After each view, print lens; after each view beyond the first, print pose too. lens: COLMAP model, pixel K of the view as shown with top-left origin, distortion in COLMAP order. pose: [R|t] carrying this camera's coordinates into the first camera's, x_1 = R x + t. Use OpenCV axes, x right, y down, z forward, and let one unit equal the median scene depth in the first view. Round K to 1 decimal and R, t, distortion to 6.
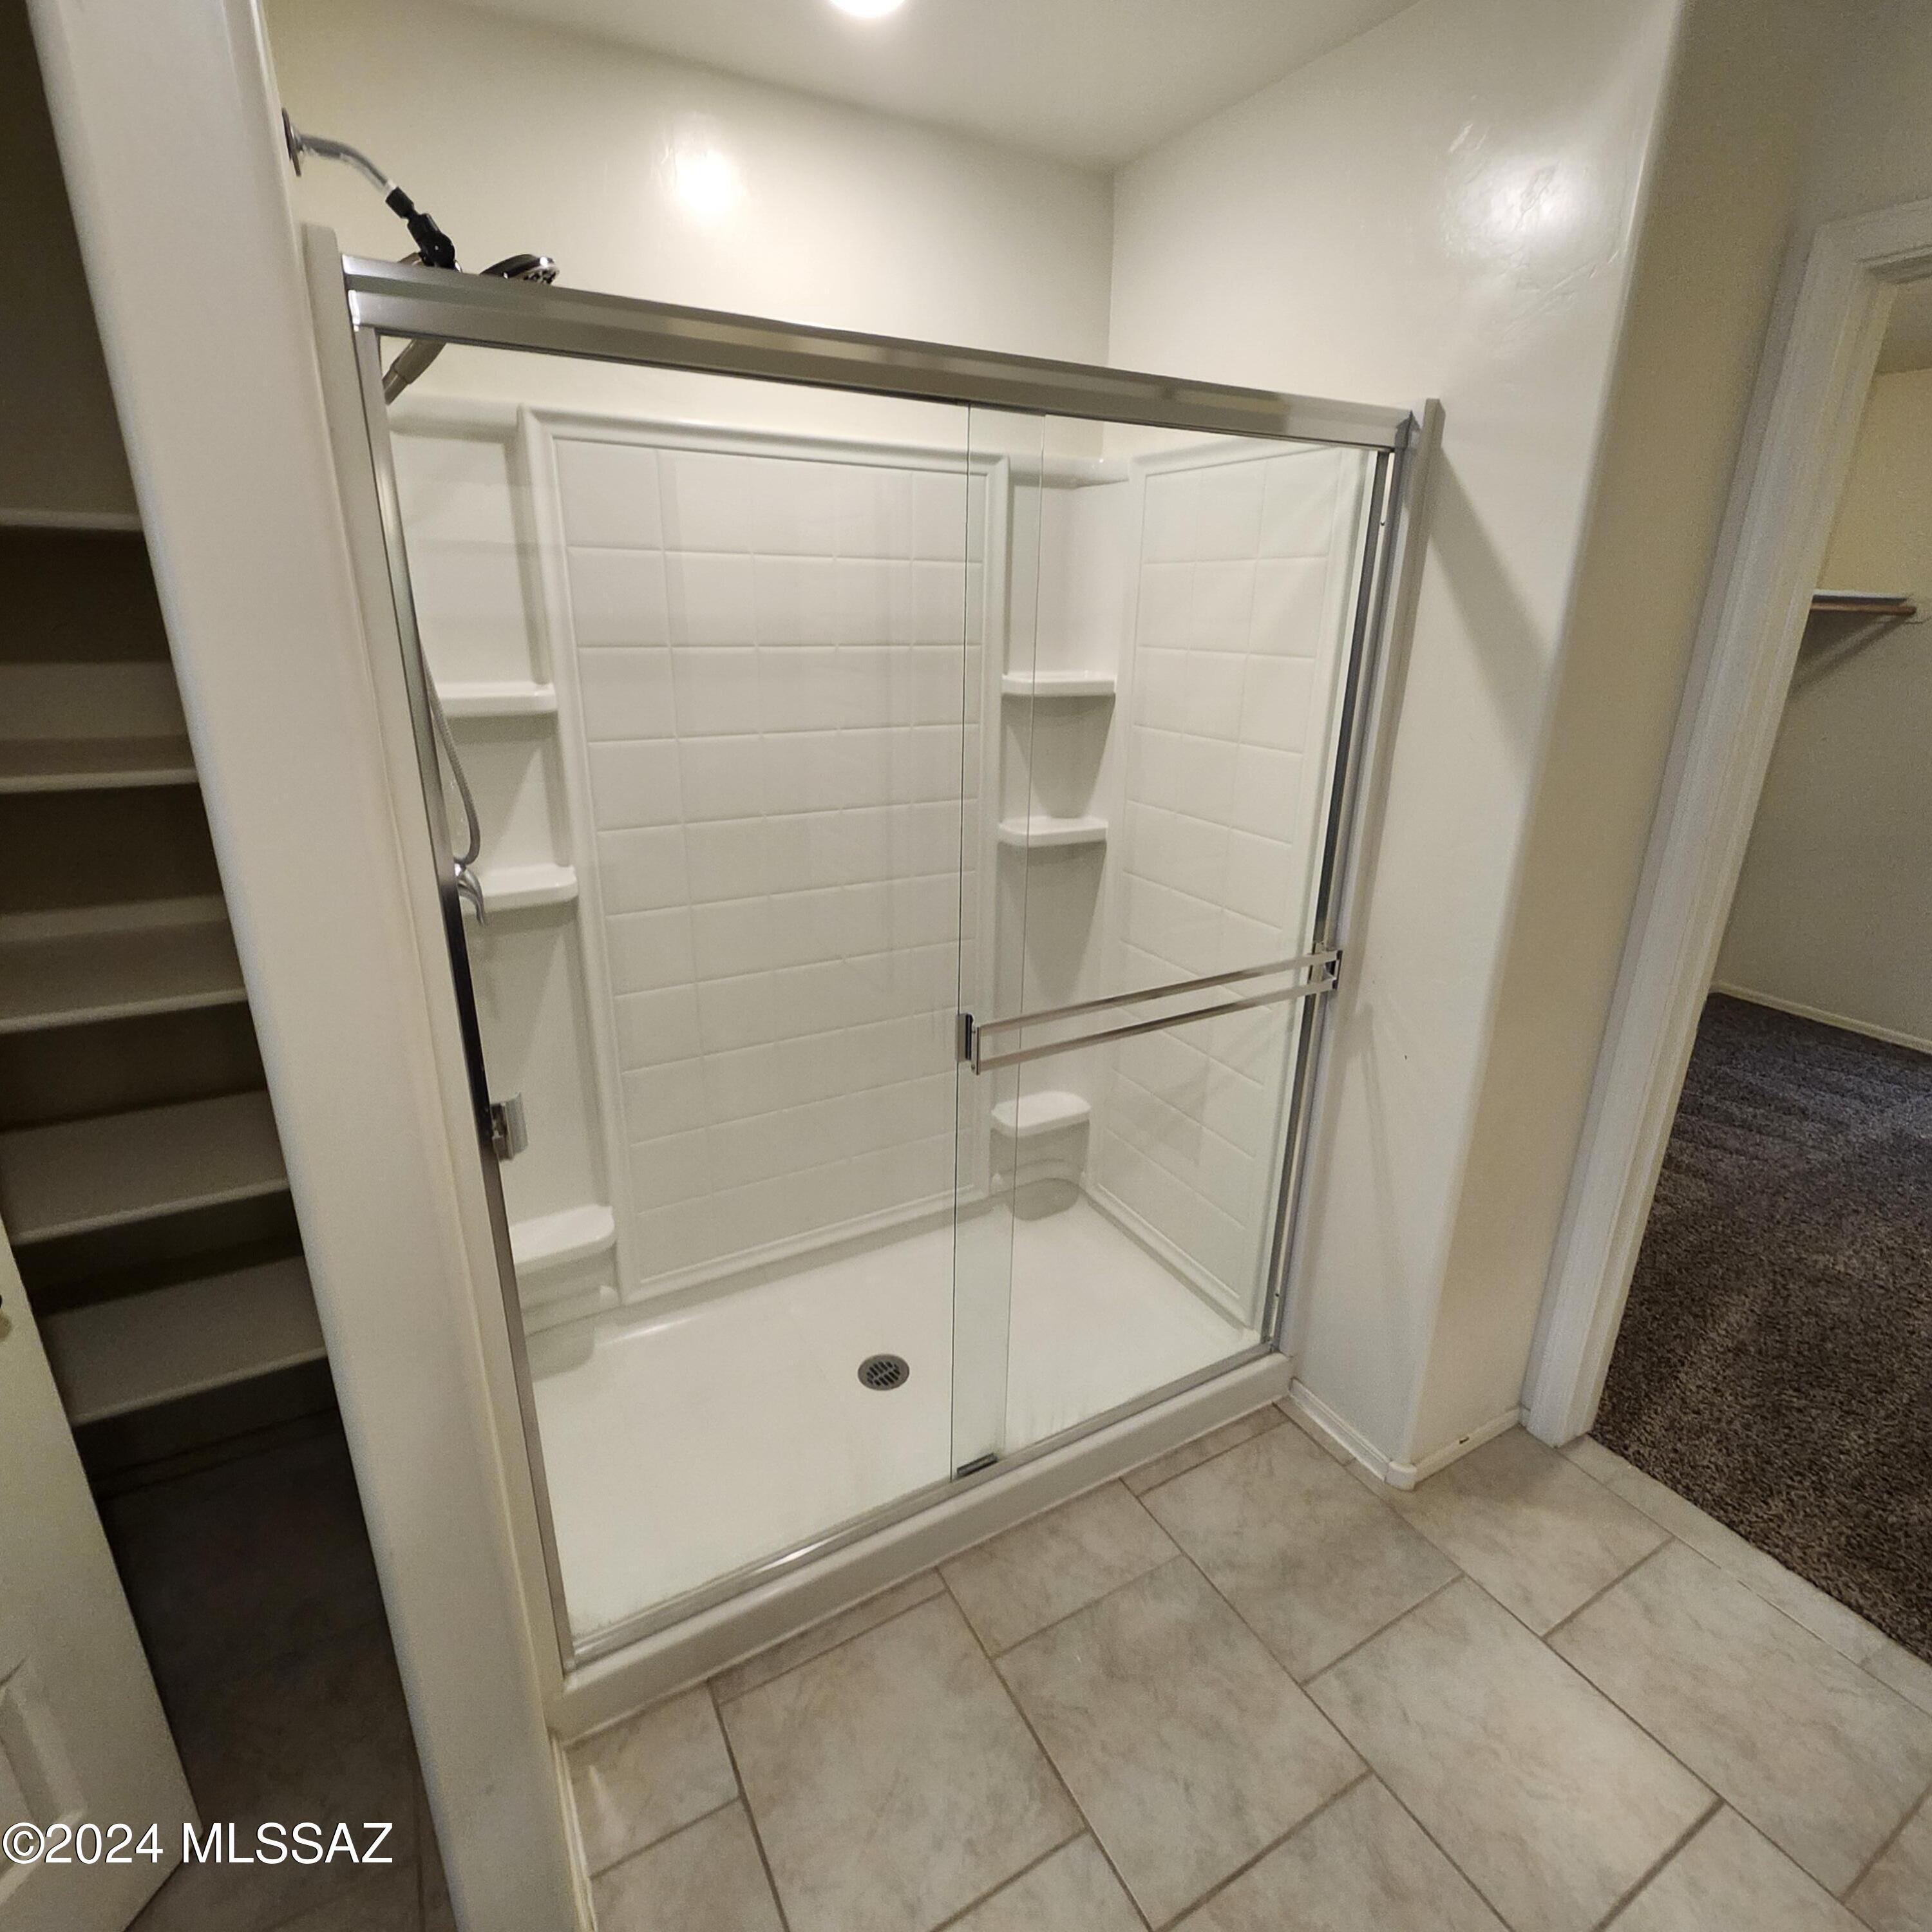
lens RADIAL K [[1006.2, 0, 951.9], [0, 1006.2, 966.9], [0, 0, 1]] dist [0.000209, -0.001324]
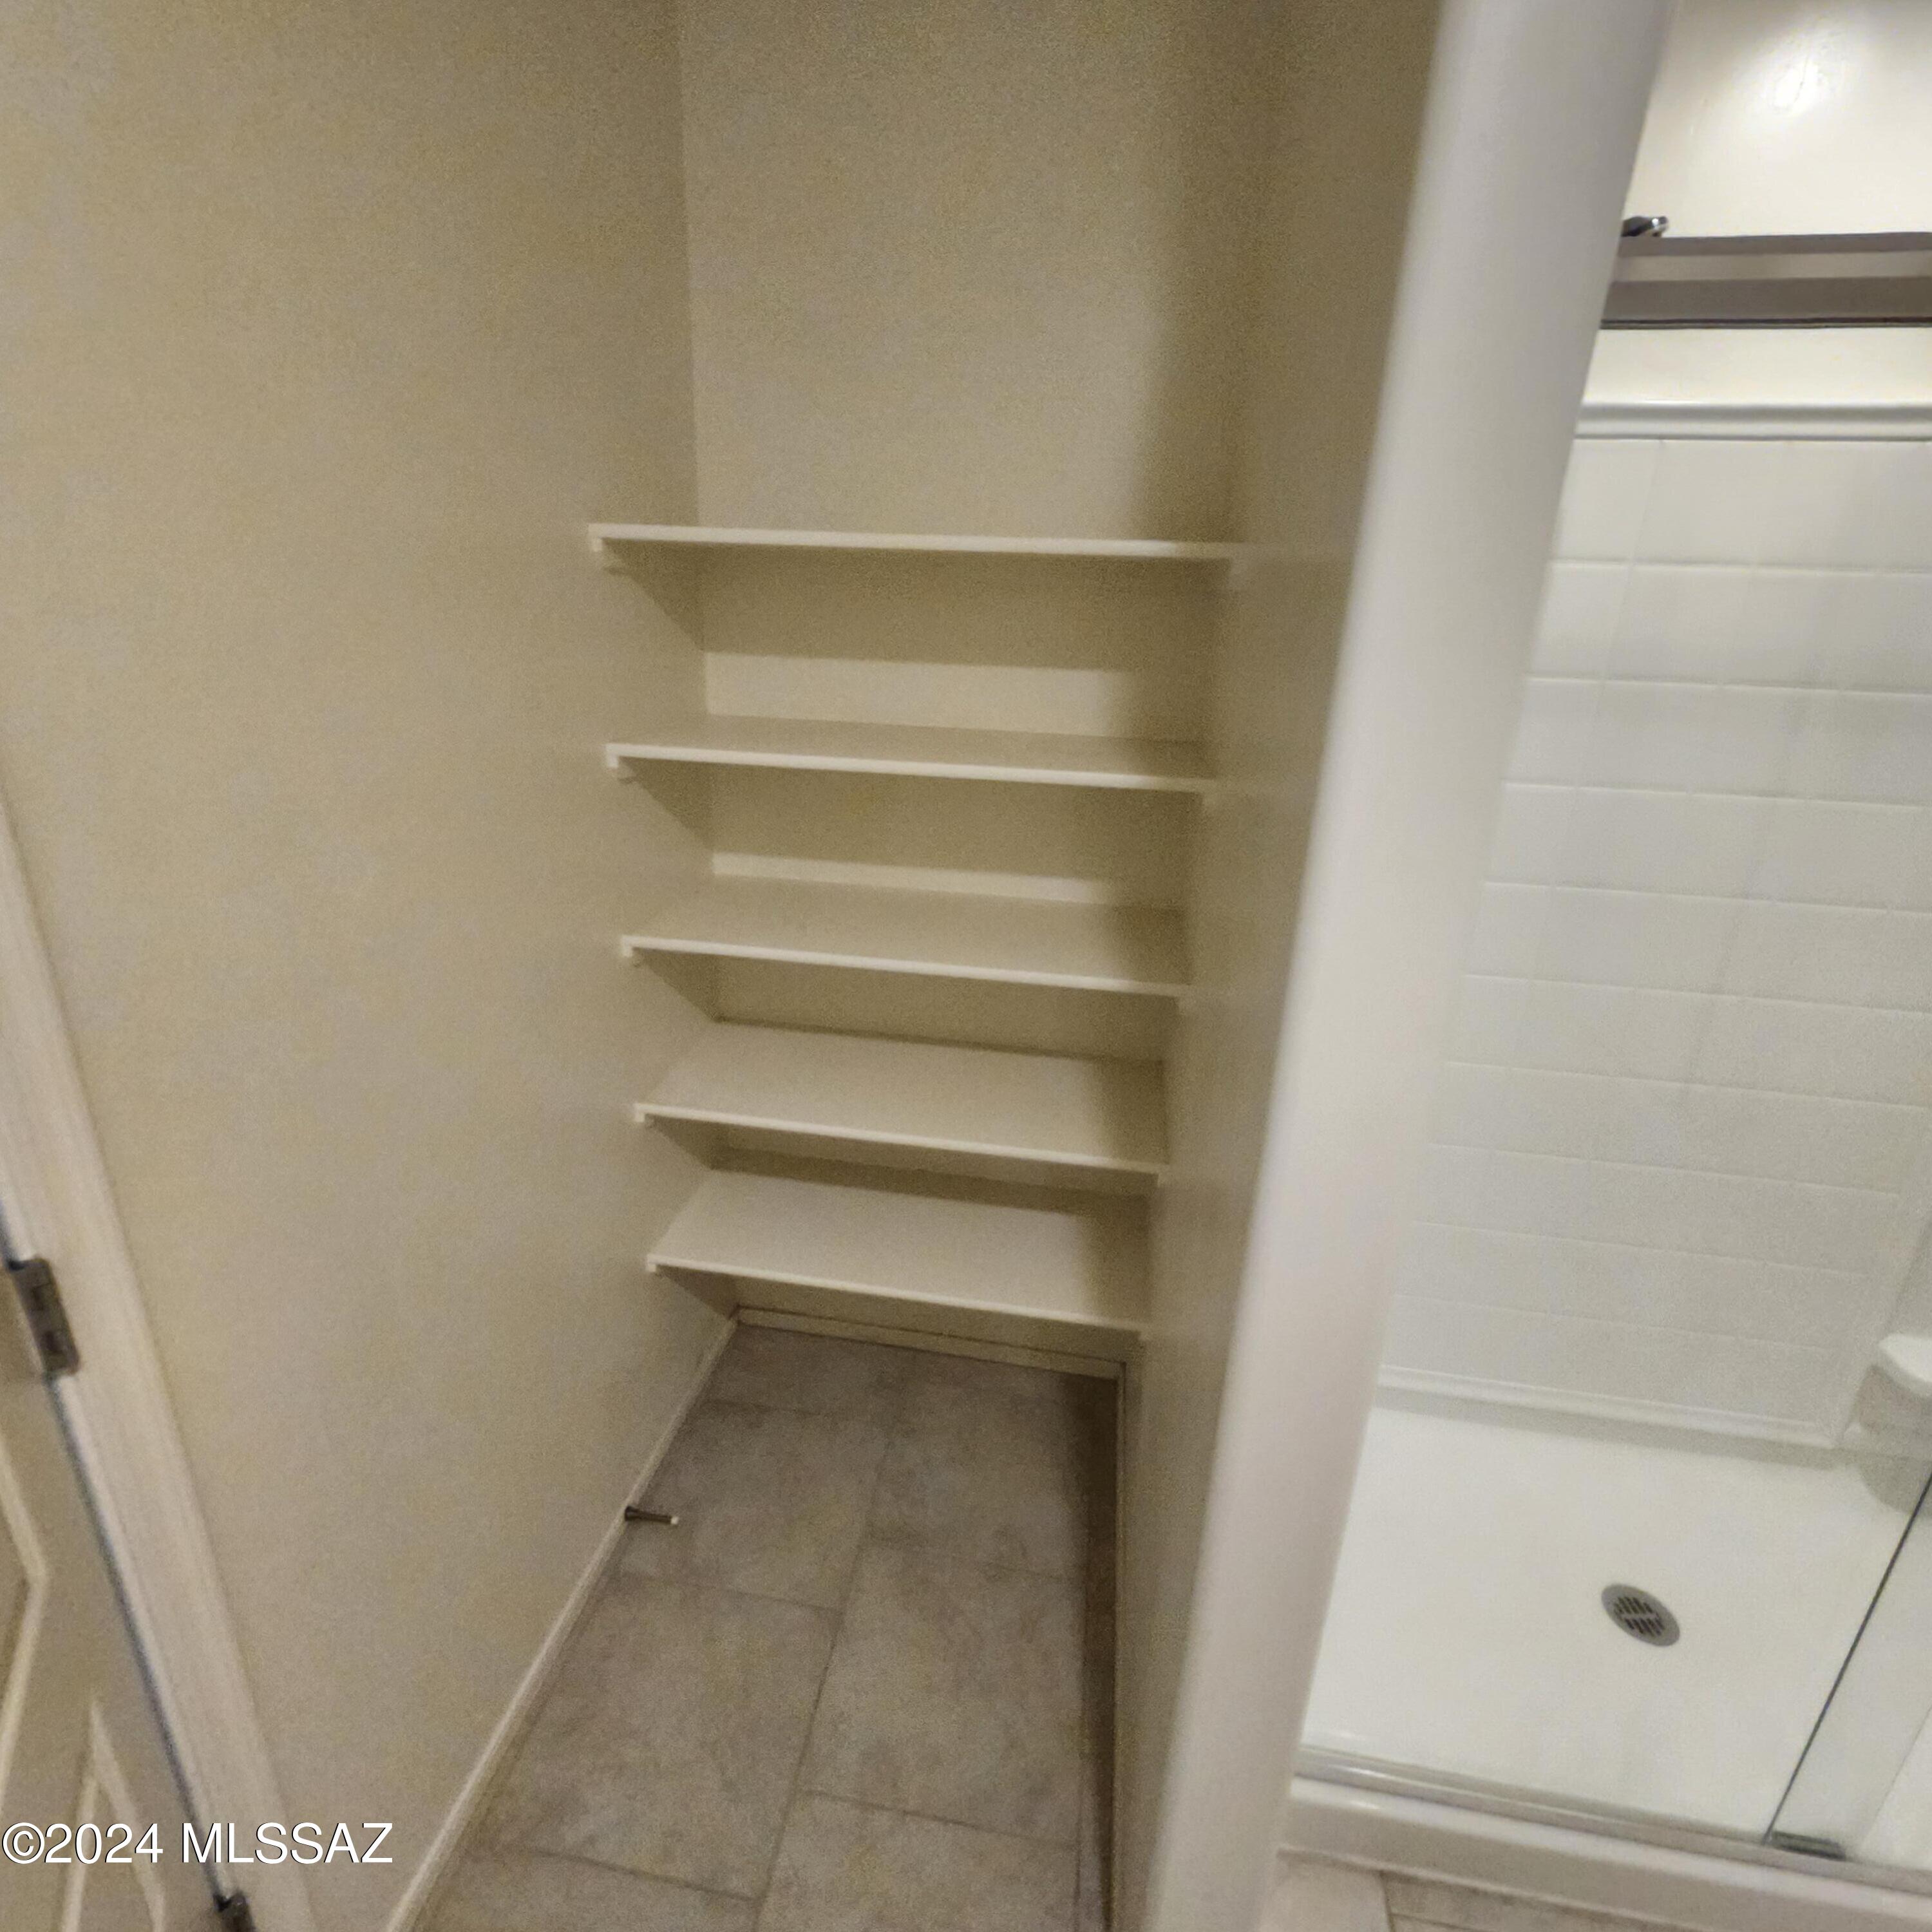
lens RADIAL K [[1006.2, 0, 951.9], [0, 1006.2, 966.9], [0, 0, 1]] dist [0.000209, -0.001324]
pose [[0.774950, 0.226229, -0.590146, -0.309986], [-0.232346, 0.970332, 0.066865, -0.022155], [0.587765, 0.085301, 0.804522, 0.041534]]
